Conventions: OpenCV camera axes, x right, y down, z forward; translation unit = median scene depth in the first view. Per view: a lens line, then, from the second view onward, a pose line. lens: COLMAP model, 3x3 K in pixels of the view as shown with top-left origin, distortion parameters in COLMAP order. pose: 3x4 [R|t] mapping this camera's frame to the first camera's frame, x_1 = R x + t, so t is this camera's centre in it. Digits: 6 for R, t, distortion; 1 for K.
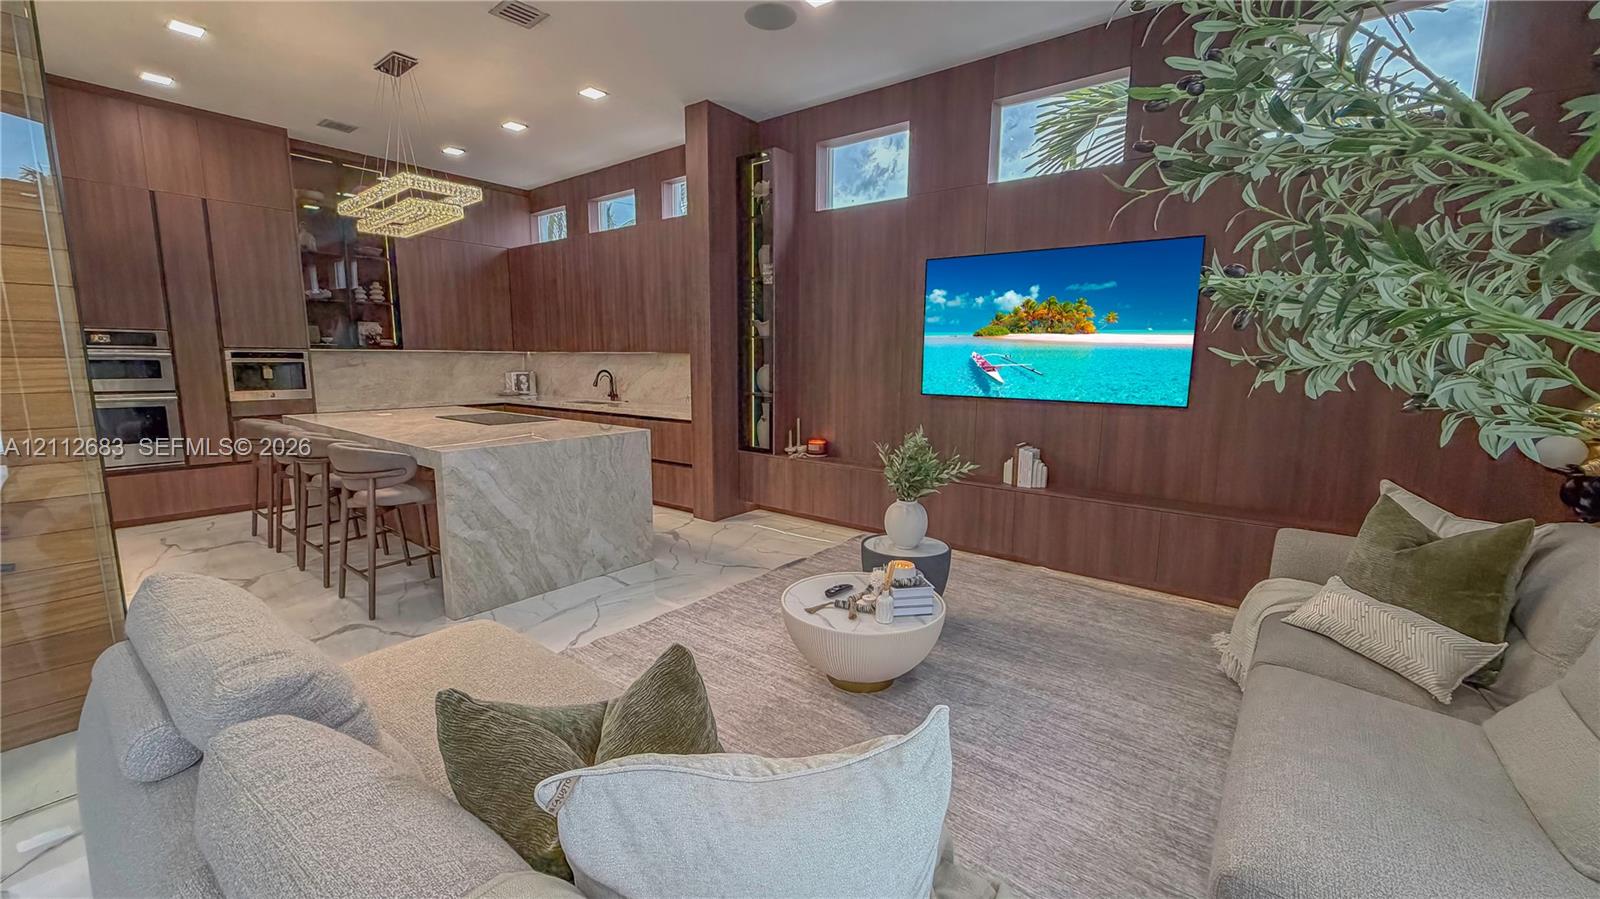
lens RADIAL K [[637.3, 0, 793.3], [0, 637.3, 446.8], [0, 0, 1]] dist [0.000059, -0.000139]
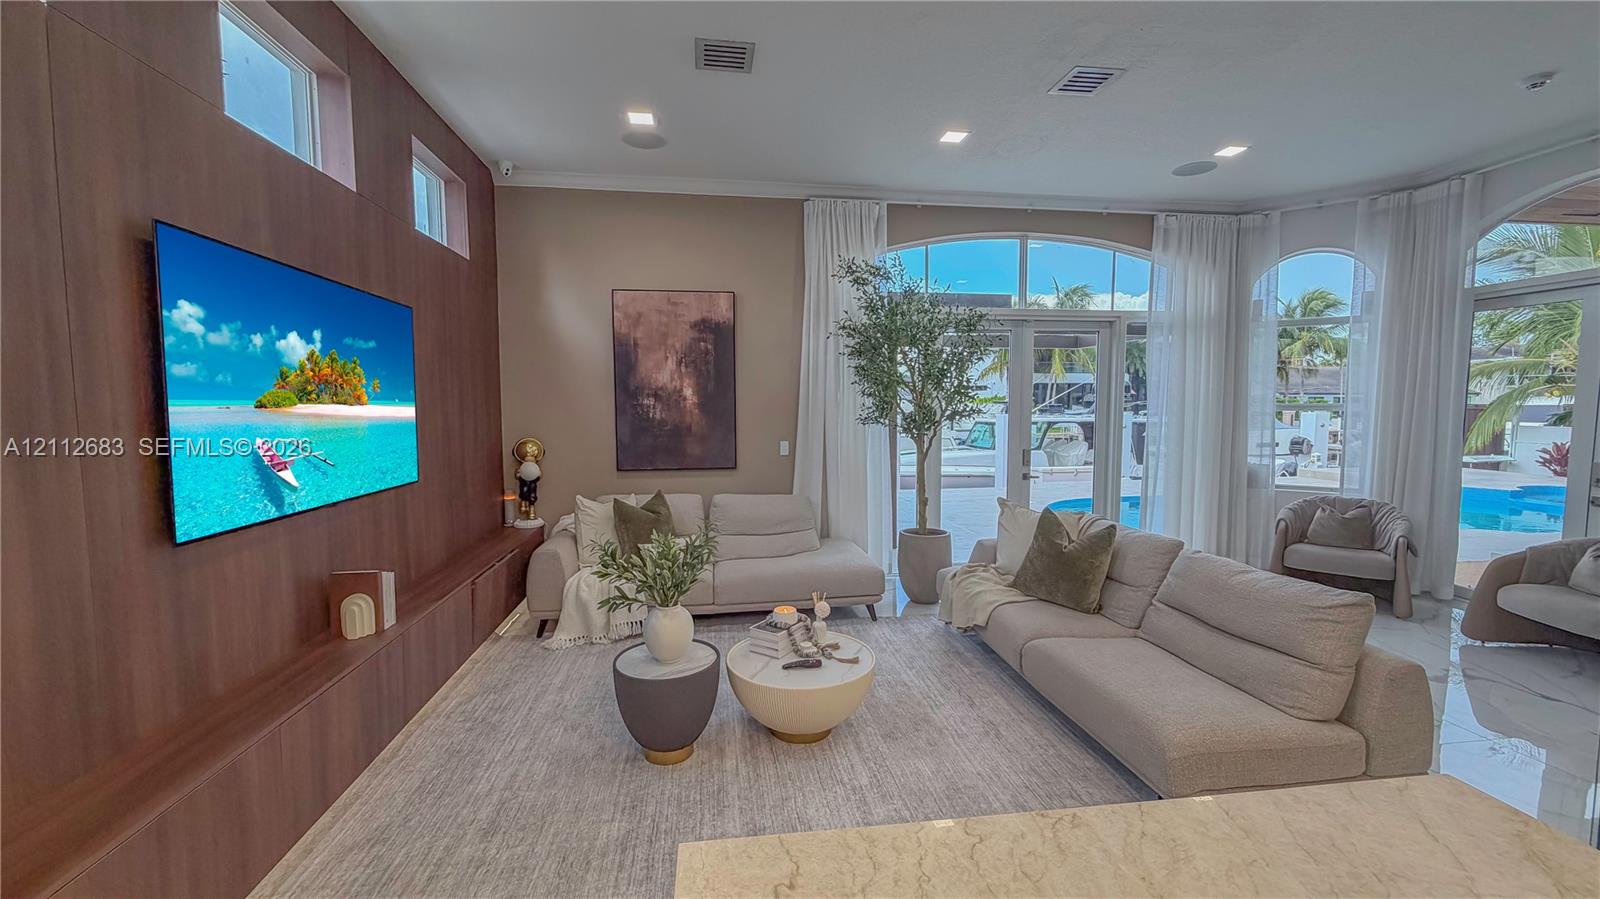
lens RADIAL K [[637.3, 0, 790.4], [0, 637.3, 457.2], [0, 0, 1]] dist [0.000059, -0.000139]
pose [[-0.722987, -0.066526, 0.687651, -0.399978], [0.093135, 0.976881, 0.192428, -0.201320], [-0.684555, 0.203167, -0.700077, 1.116918]]
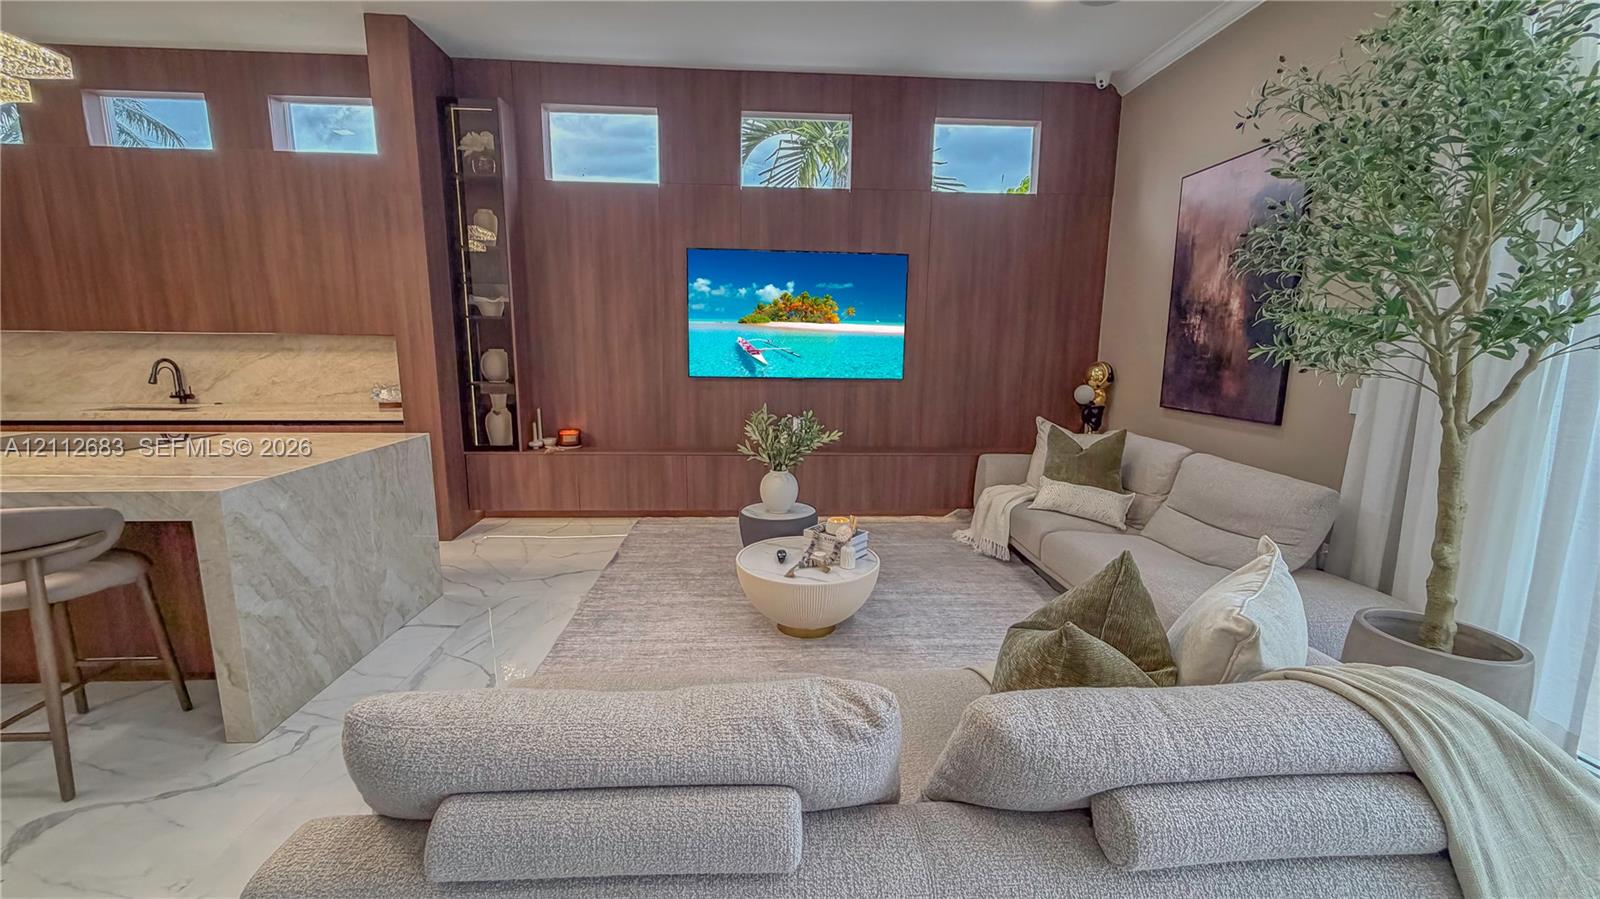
lens RADIAL K [[637.3, 0, 798.2], [0, 637.3, 448.1], [0, 0, 1]] dist [0.000059, -0.000139]
pose [[0.744410, -0.108443, 0.658858, -0.412968], [0.088252, 0.994046, 0.063901, -0.018909], [-0.661865, 0.010577, 0.749548, 0.102793]]
